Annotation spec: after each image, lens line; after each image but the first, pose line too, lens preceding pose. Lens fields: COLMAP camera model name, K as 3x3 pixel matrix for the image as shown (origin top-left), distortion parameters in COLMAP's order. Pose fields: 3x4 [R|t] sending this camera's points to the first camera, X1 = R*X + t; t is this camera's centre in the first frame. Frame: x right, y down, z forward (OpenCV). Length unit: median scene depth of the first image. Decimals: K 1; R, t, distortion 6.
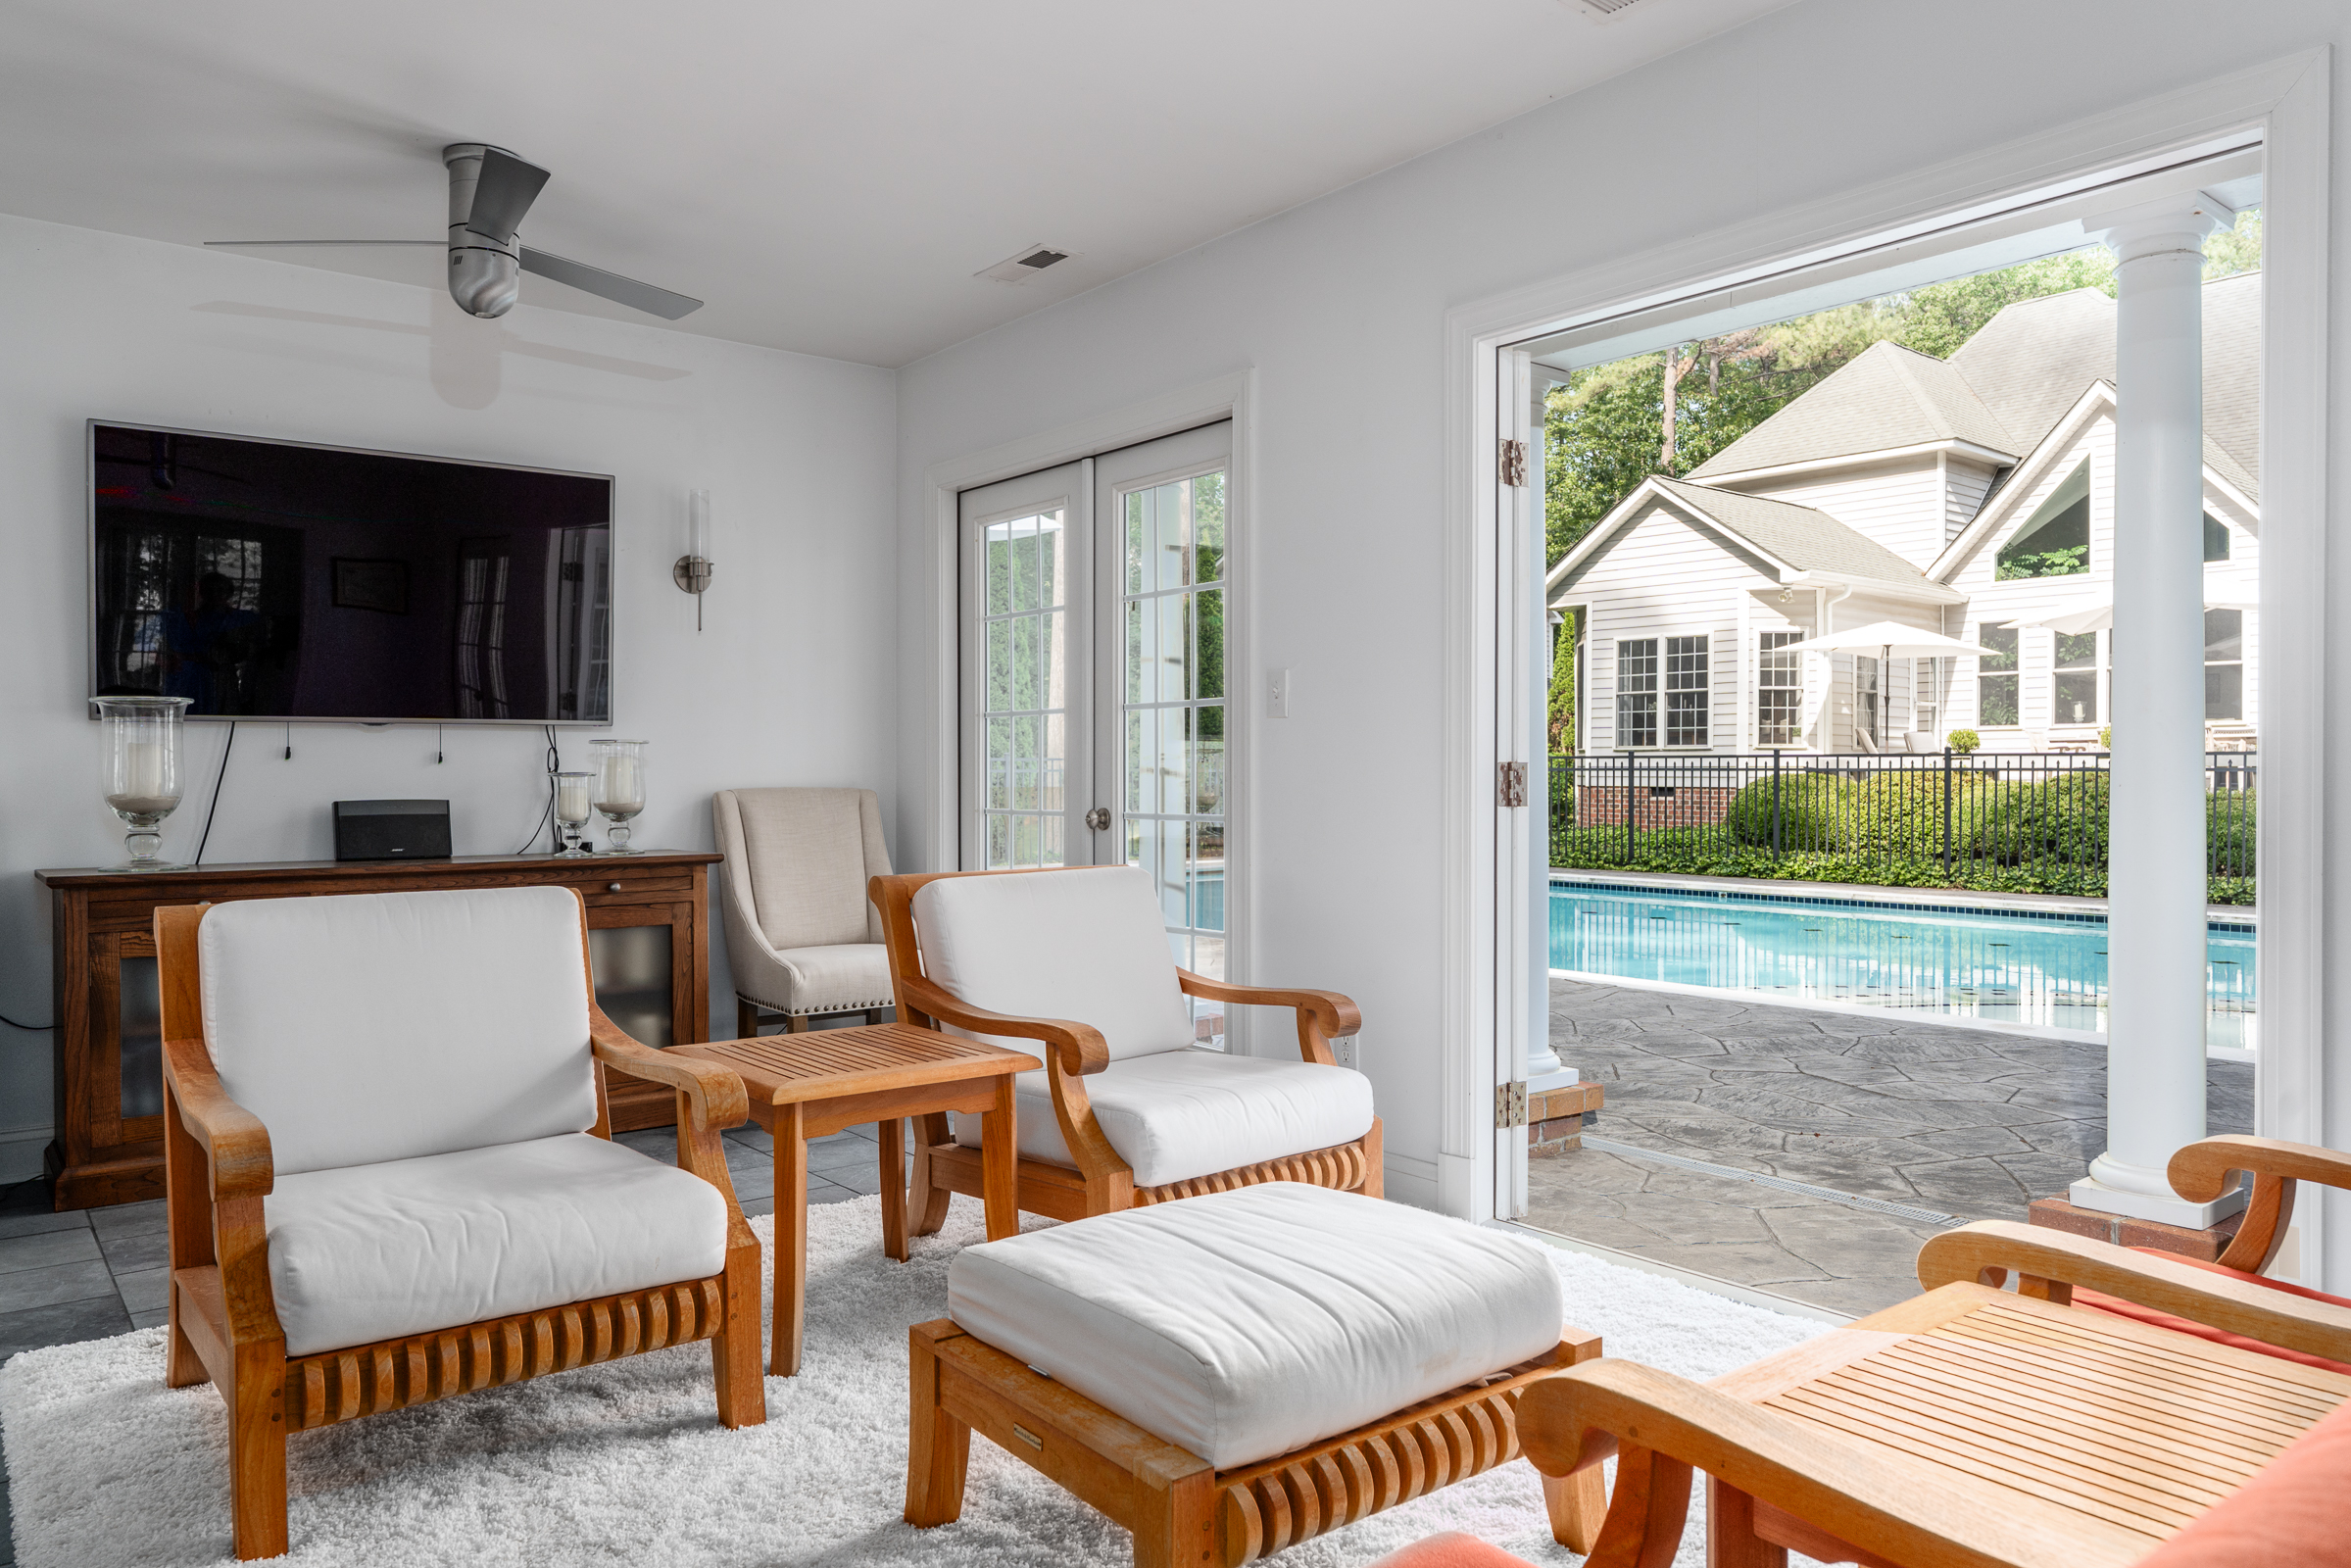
lens RADIAL K [[1591.6, 0, 1176.4], [0, 1591.6, 784.4], [0, 0, 1]] dist [0.008681, -0.006446]
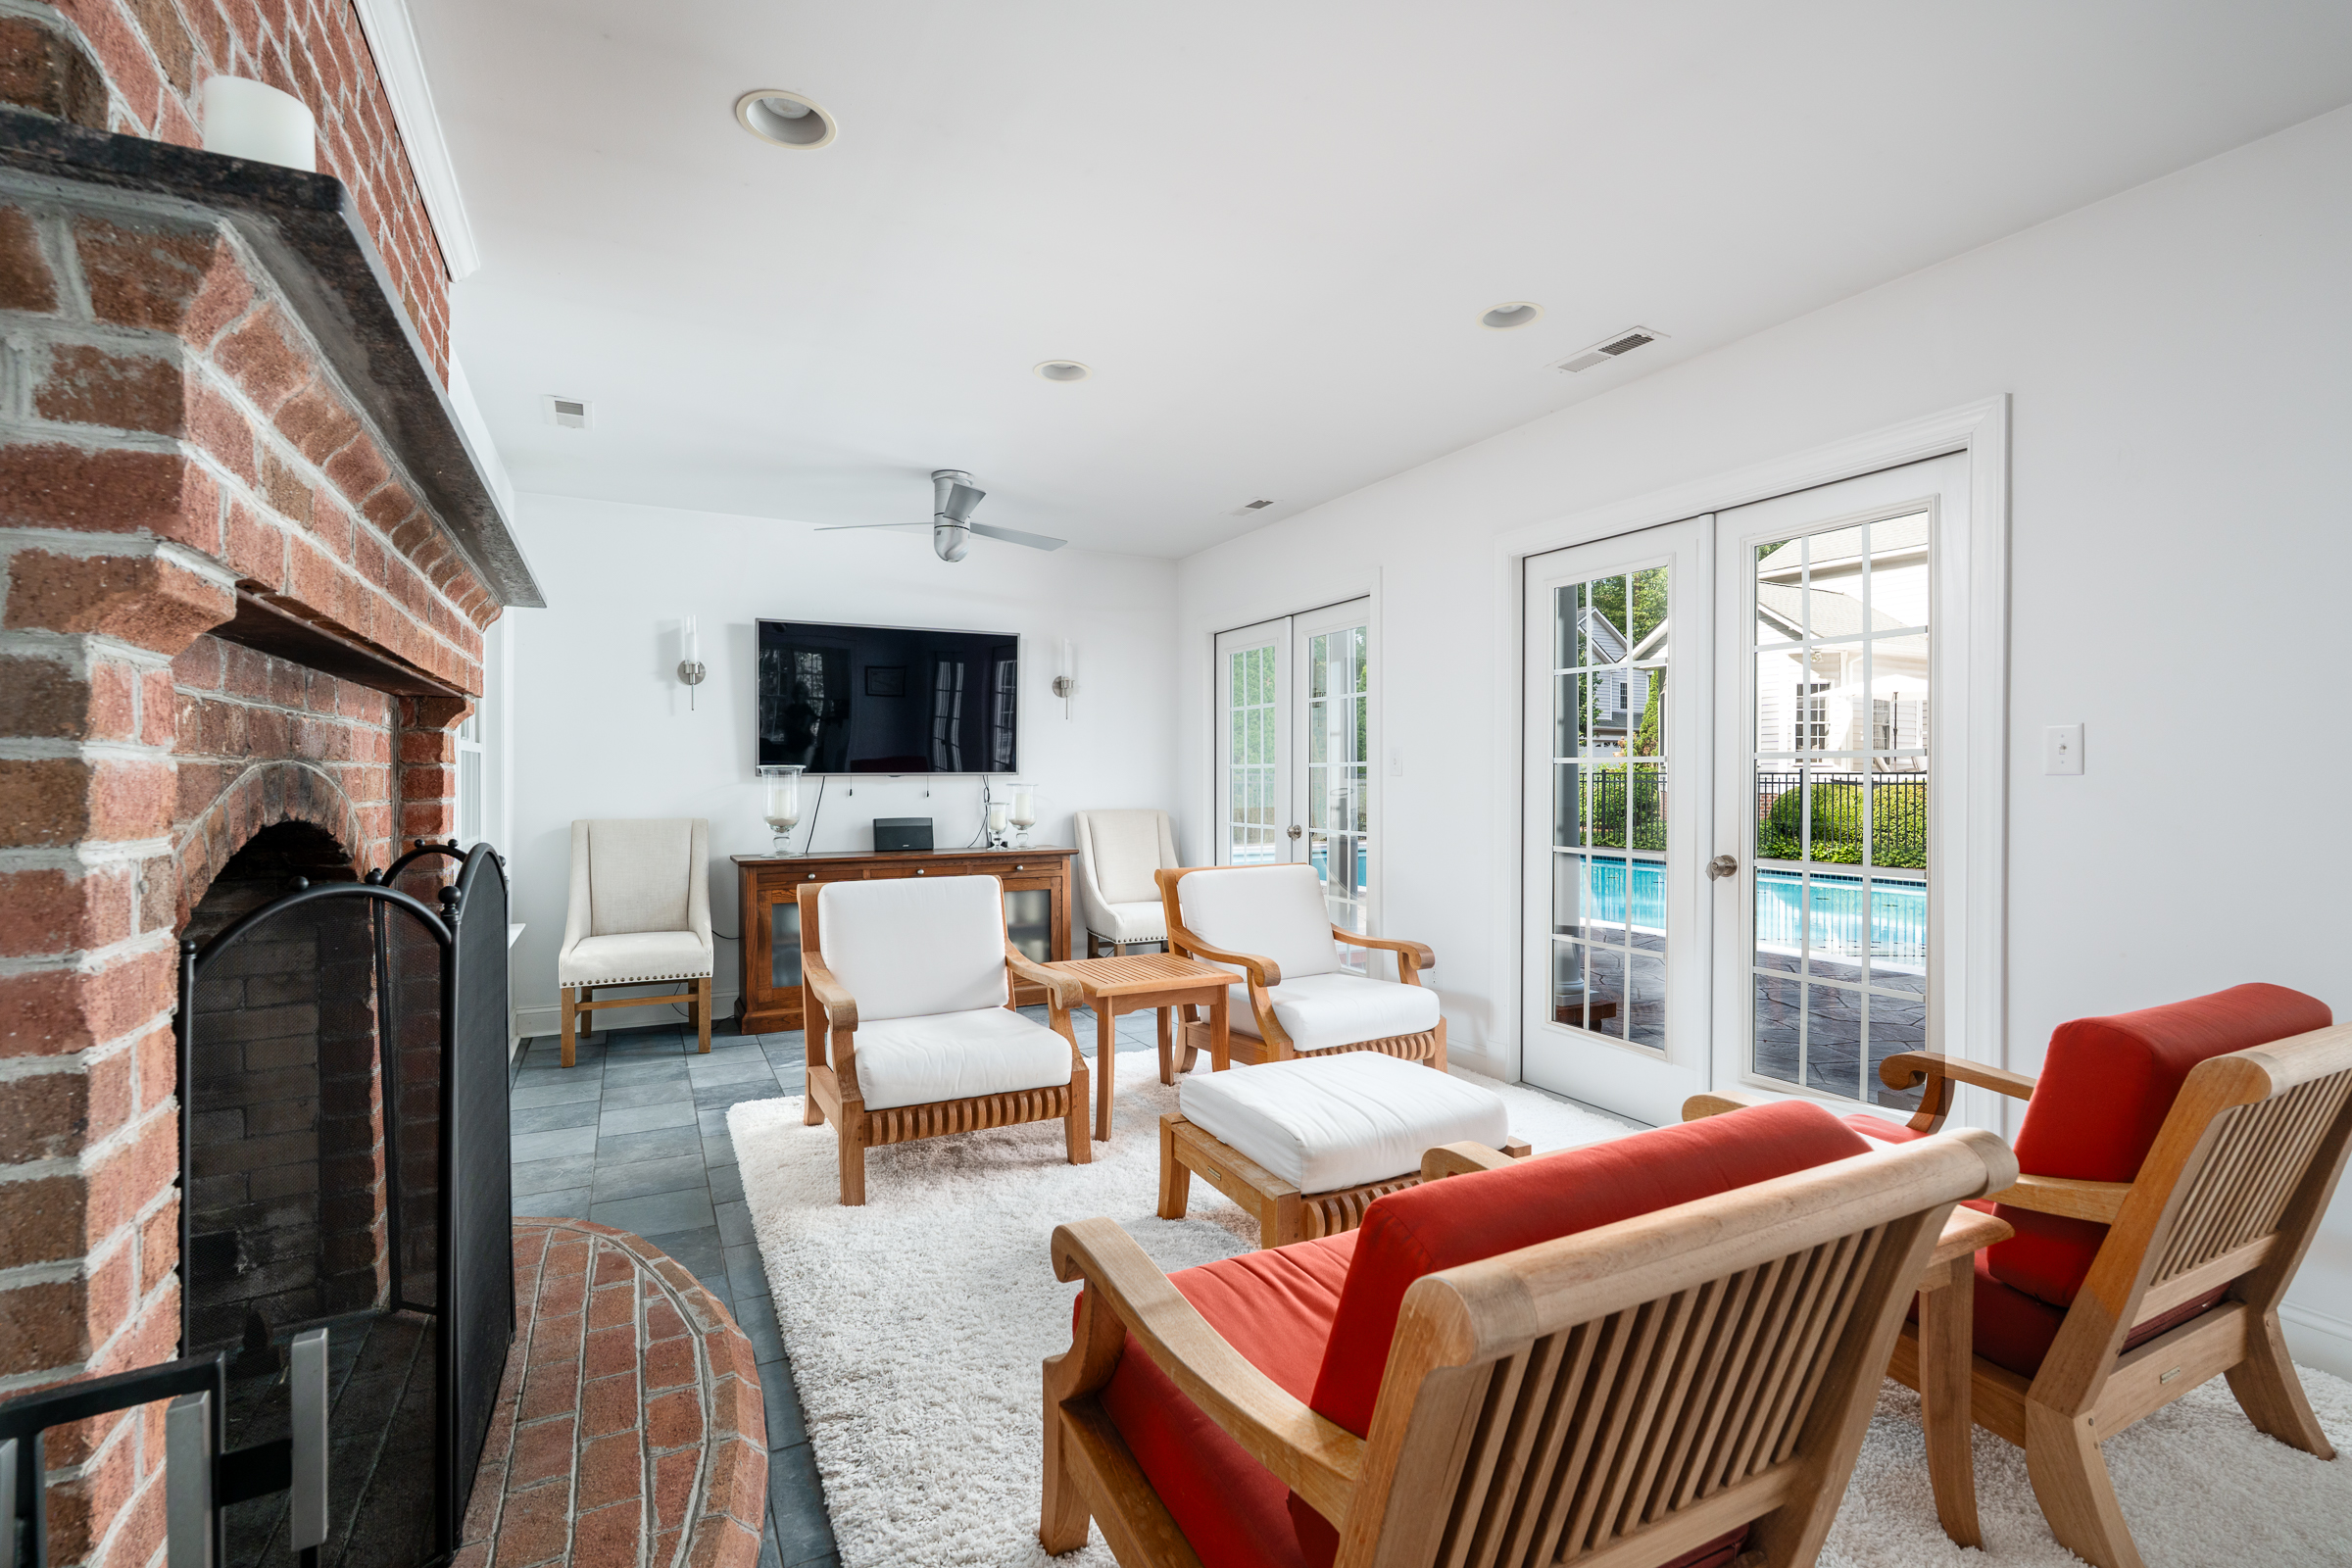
lens RADIAL K [[1075.2, 0, 1176.4], [0, 1075.2, 777.6], [0, 0, 1]] dist [-0.004118, 0.000288]
pose [[0.980443, 0.001617, -0.196797, 0.073804], [-0.001964, 0.999997, -0.001565, -0.047038], [0.196794, 0.001921, 0.980443, -0.189117]]
